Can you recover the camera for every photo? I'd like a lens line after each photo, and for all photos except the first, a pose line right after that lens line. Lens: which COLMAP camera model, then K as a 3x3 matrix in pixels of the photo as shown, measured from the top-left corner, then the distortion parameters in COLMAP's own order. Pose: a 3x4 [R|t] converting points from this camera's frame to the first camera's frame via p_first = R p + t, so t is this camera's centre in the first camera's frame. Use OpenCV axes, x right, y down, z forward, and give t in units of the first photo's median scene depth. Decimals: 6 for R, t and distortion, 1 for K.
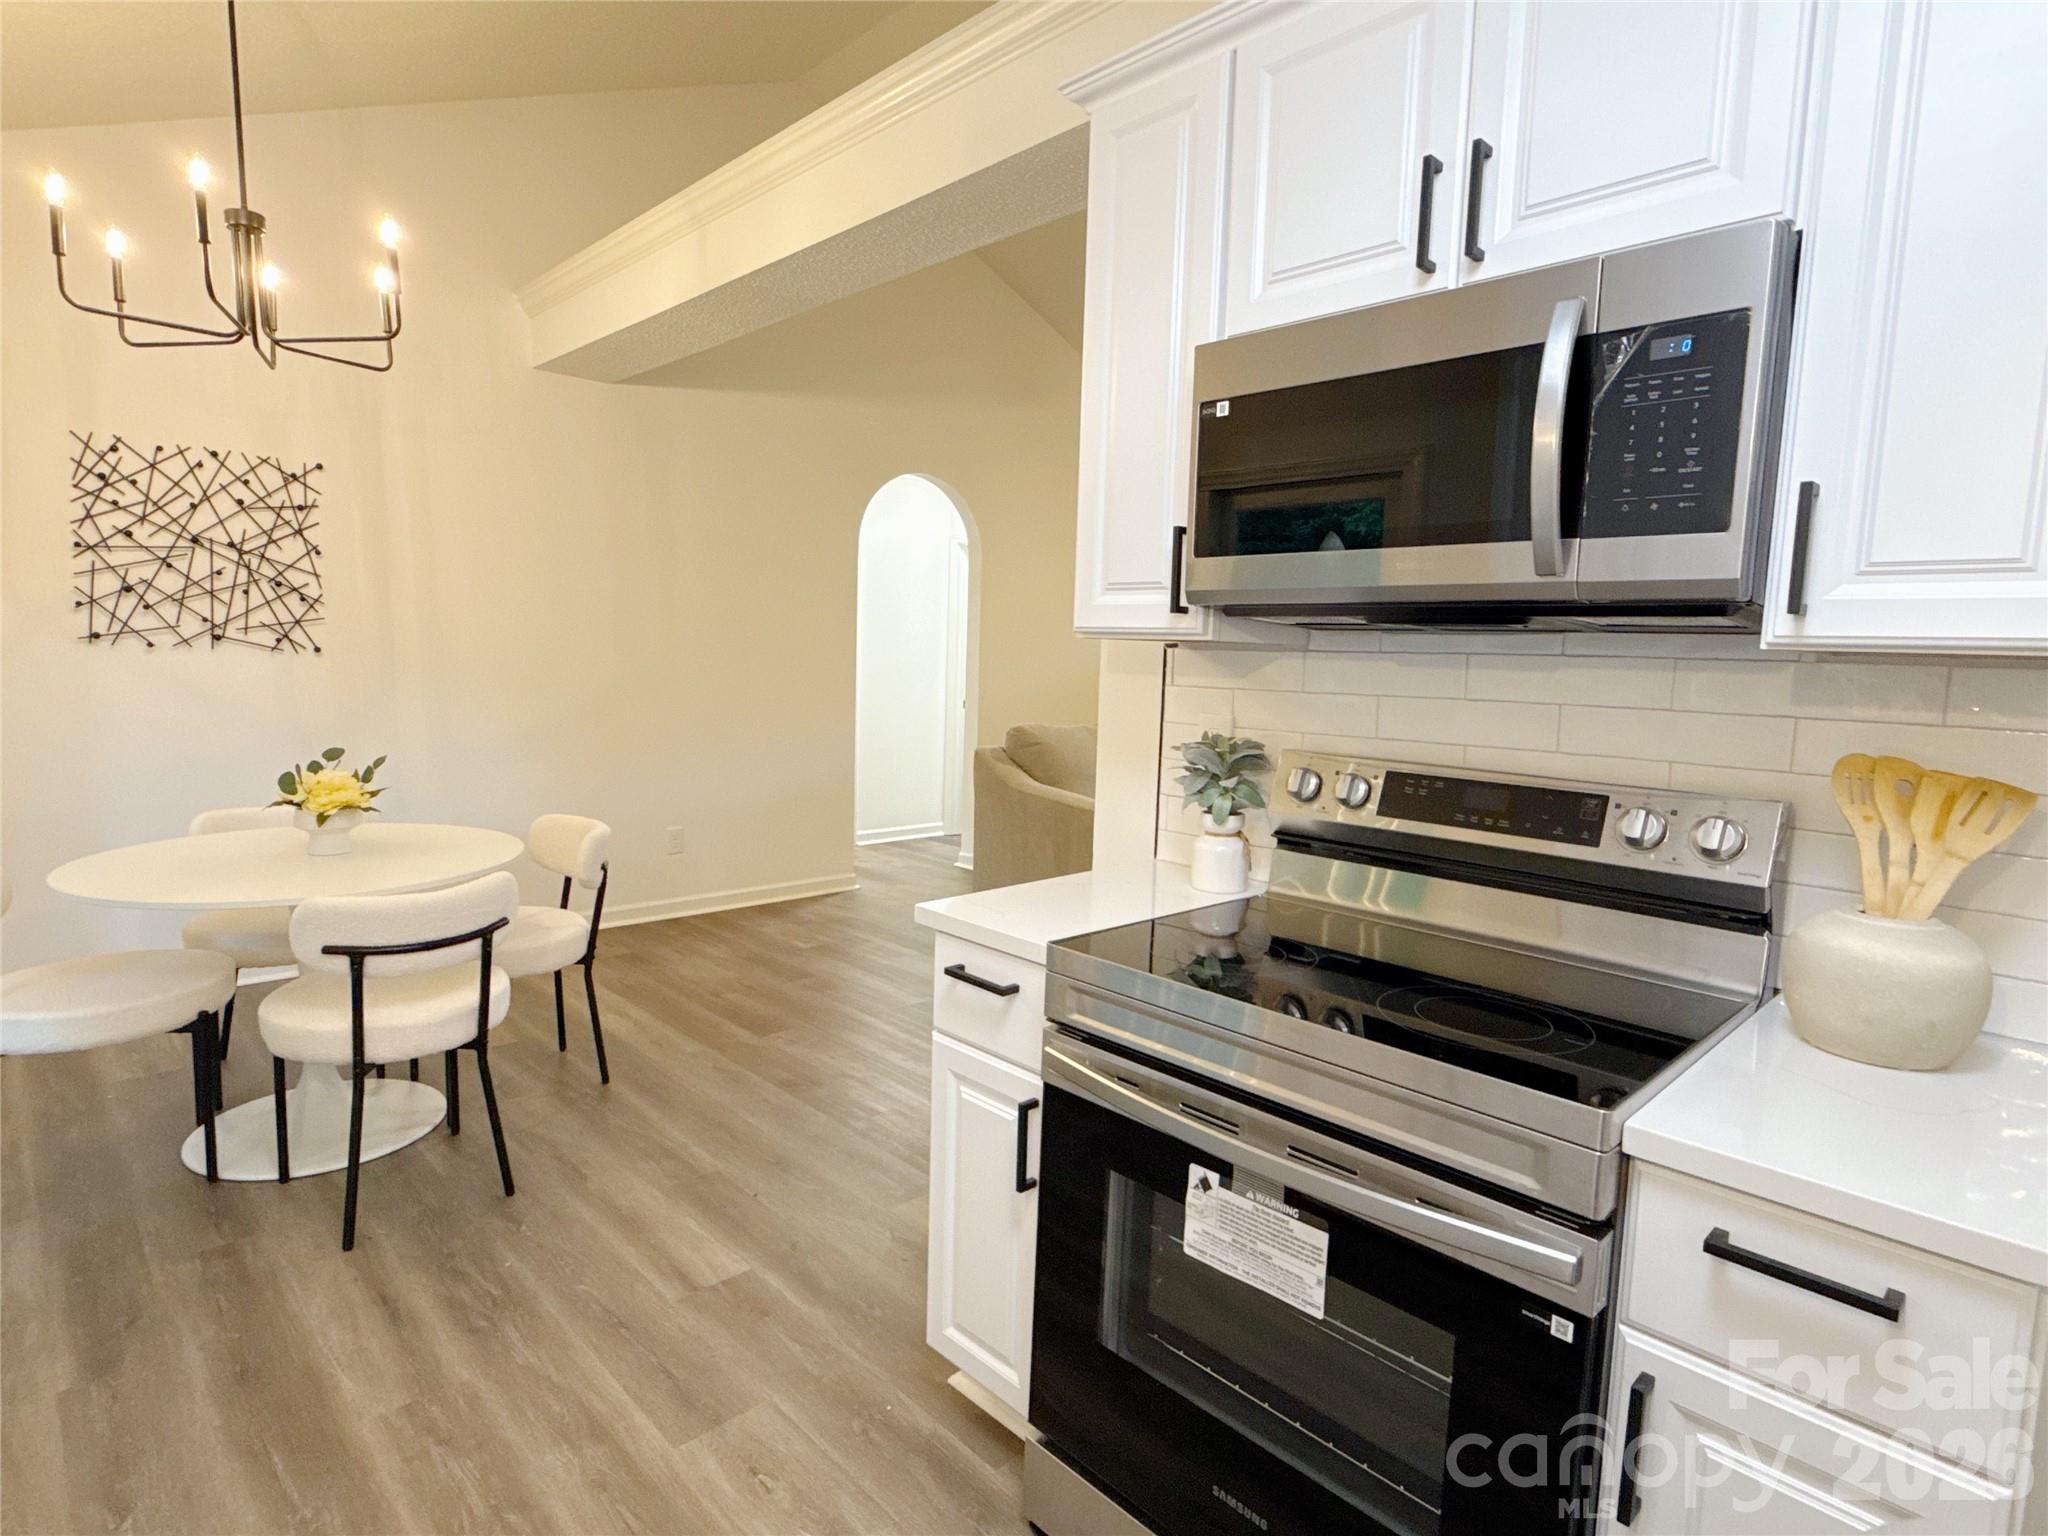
lens RADIAL K [[1088.8, 0, 1018.4], [0, 1088.8, 764.9], [0, 0, 1]] dist [0.005229, 0.000964]
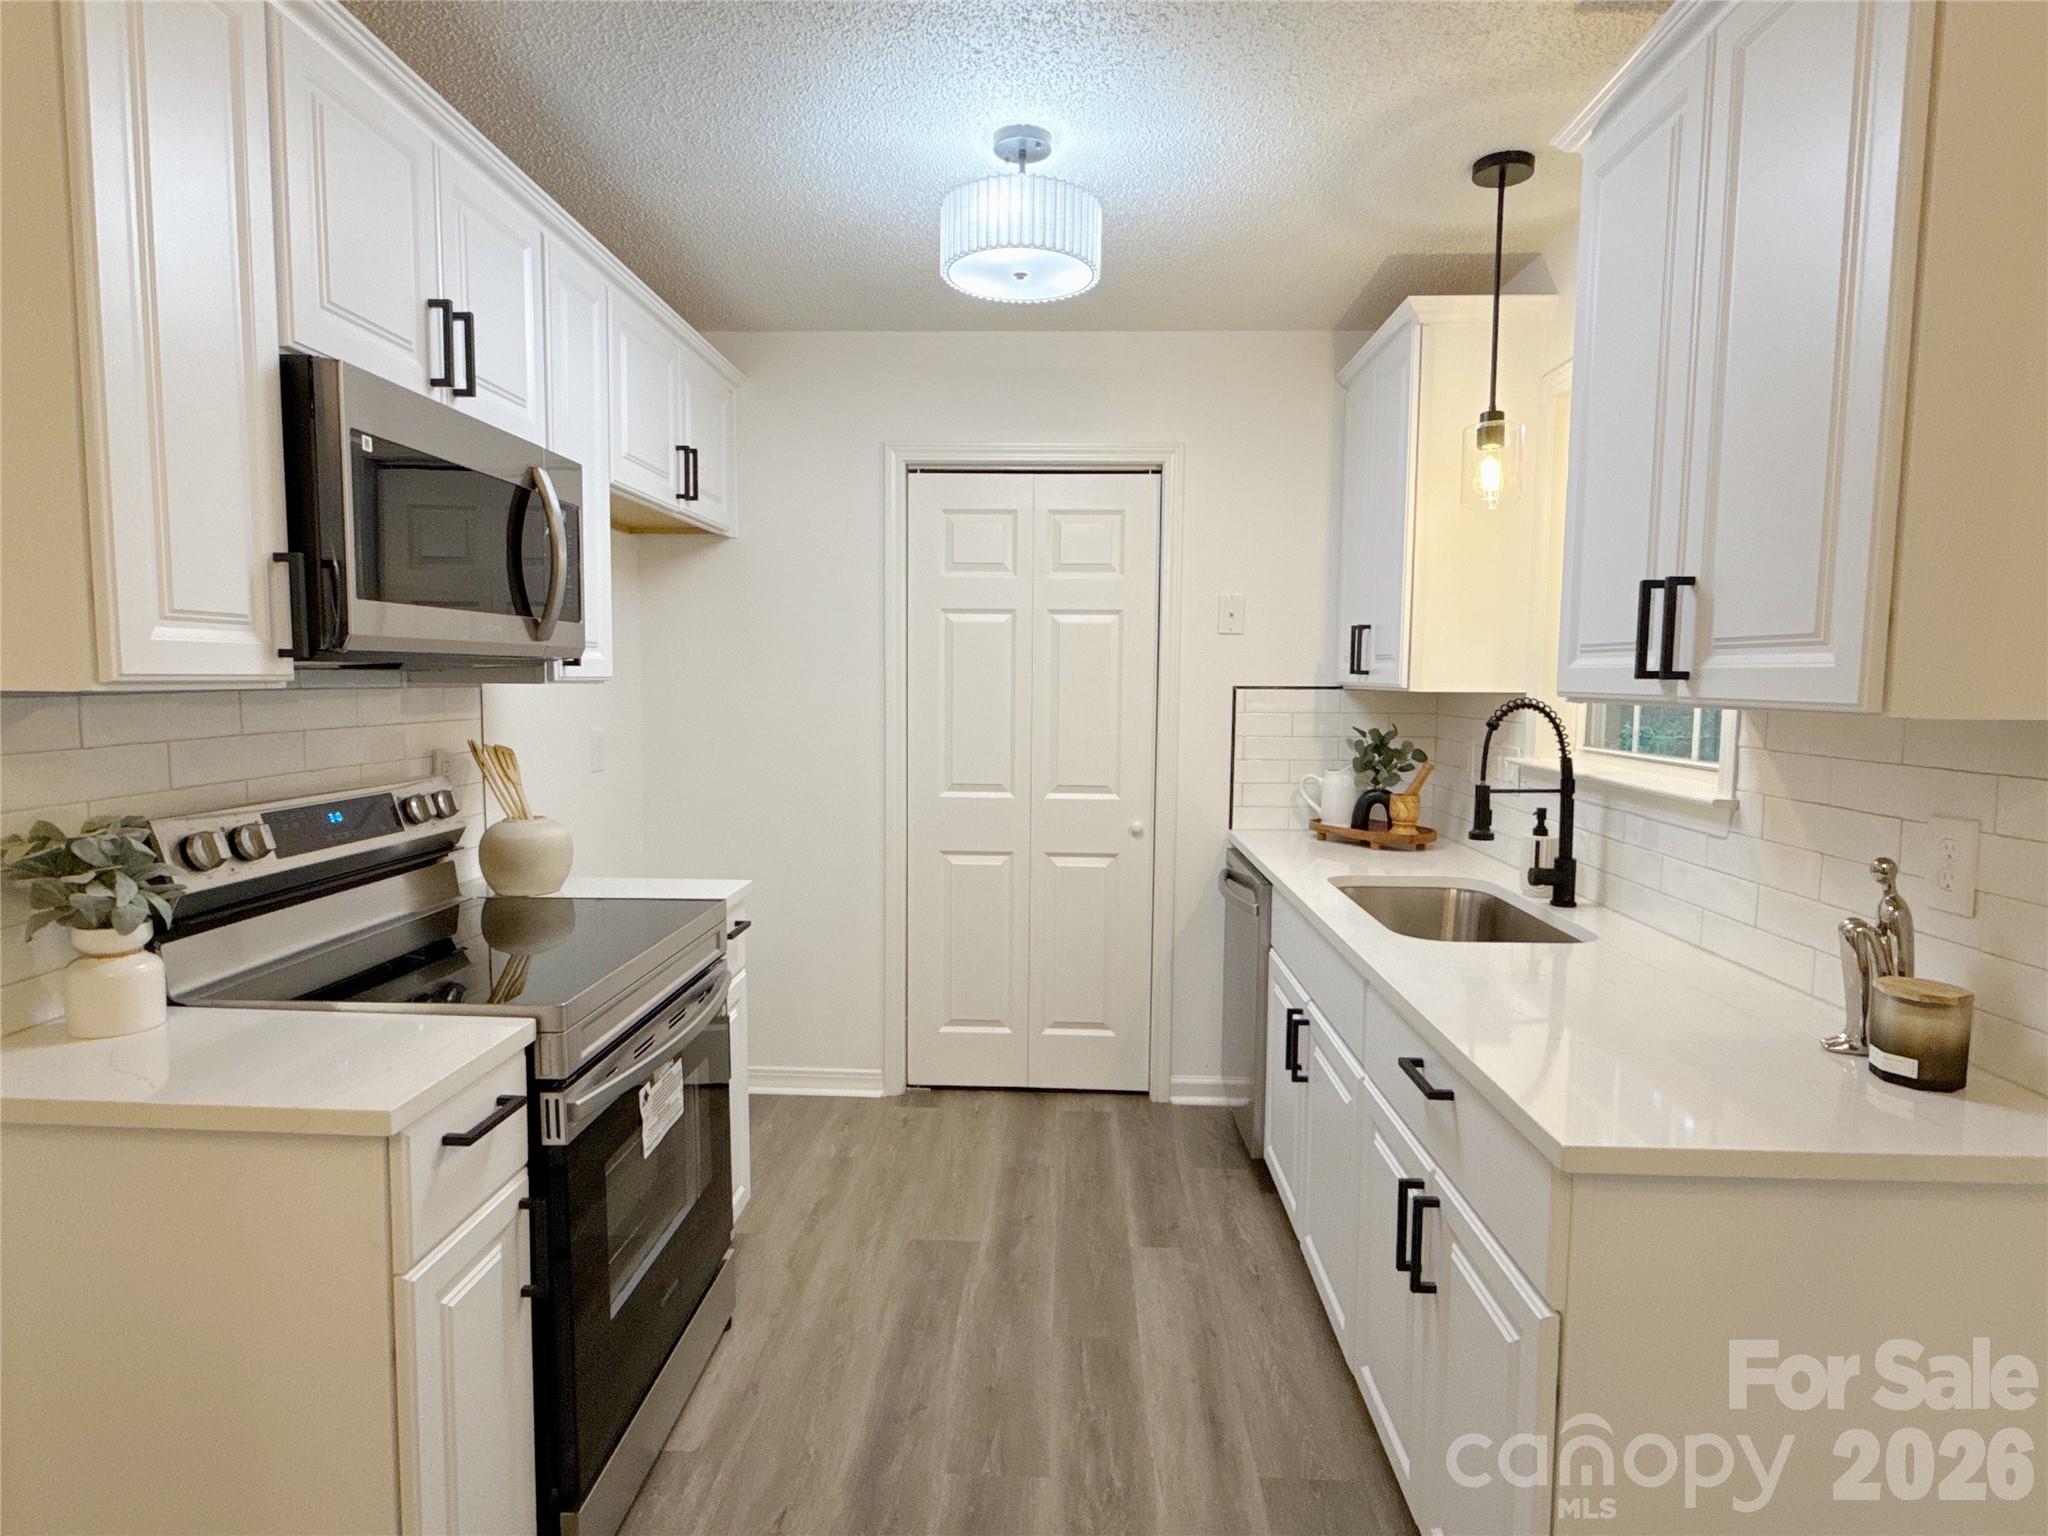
lens RADIAL K [[1106.2, 0, 1016.9], [0, 1106.2, 766.4], [0, 0, 1]] dist [0.003590, 0.000707]
pose [[-0.684873, -0.096270, 0.722275, -0.407658], [0.046421, 0.983456, 0.175099, -0.087216], [-0.727183, 0.153449, -0.669073, 0.570360]]
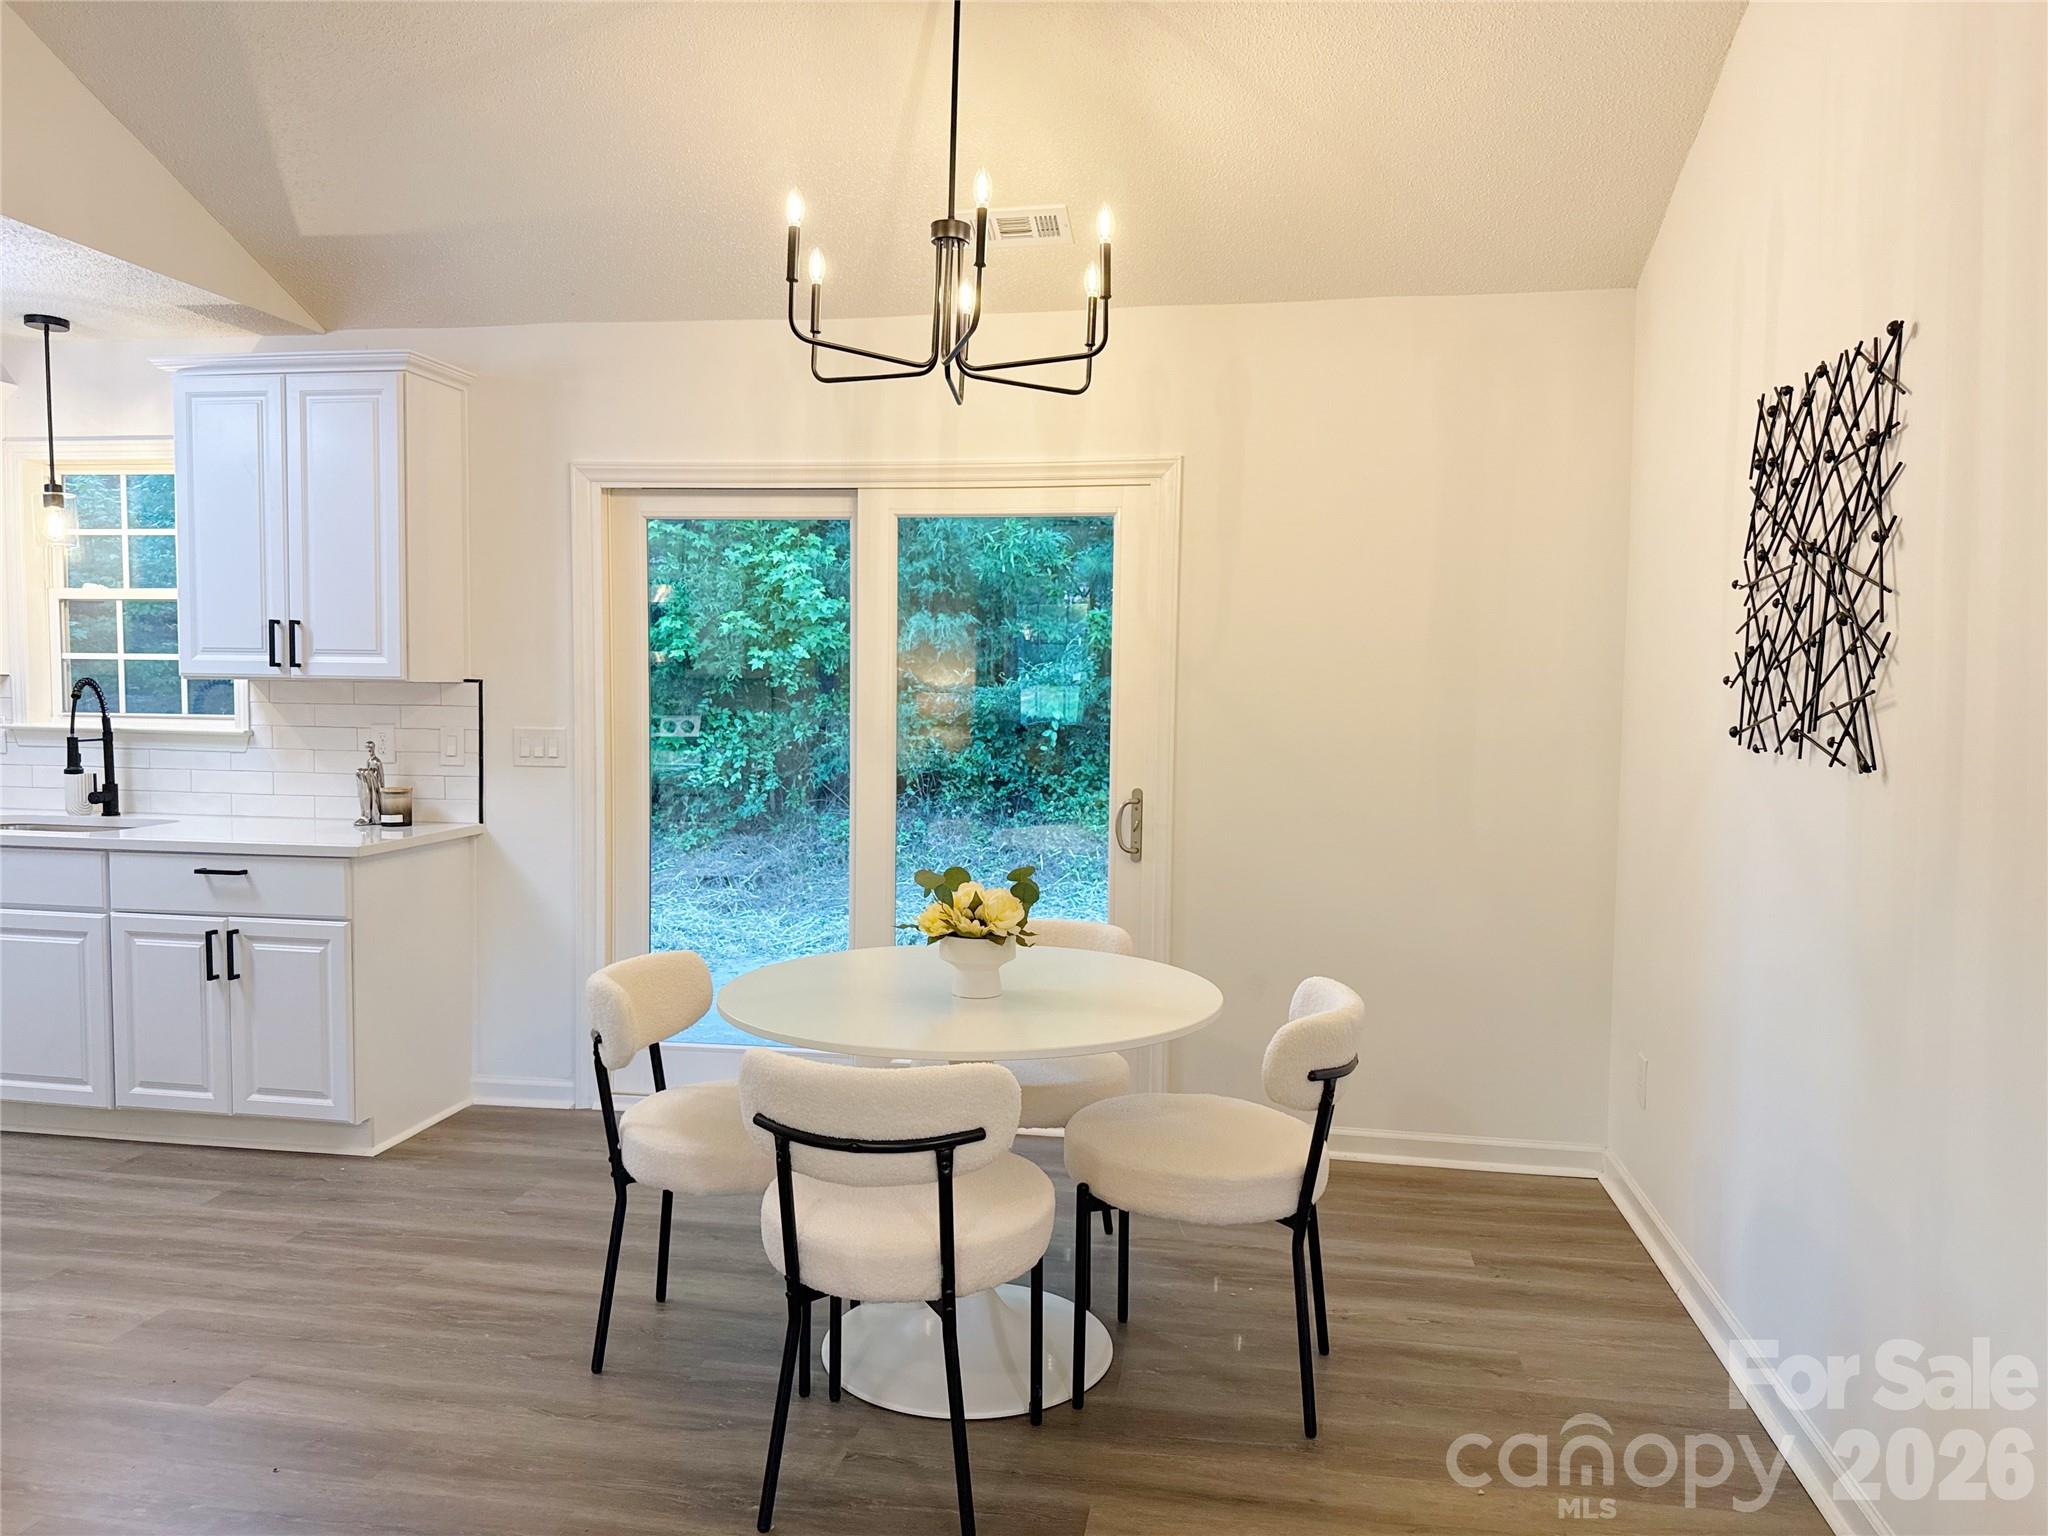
lens RADIAL K [[1433.8, 0, 1017.5], [0, 1433.8, 777.8], [0, 0, 1]] dist [0.082846, -0.117337]
pose [[-0.805754, -0.001532, -0.592249, -0.049624], [-0.098286, 0.986476, 0.131166, -0.158731], [0.584038, 0.163897, -0.795007, 1.402409]]
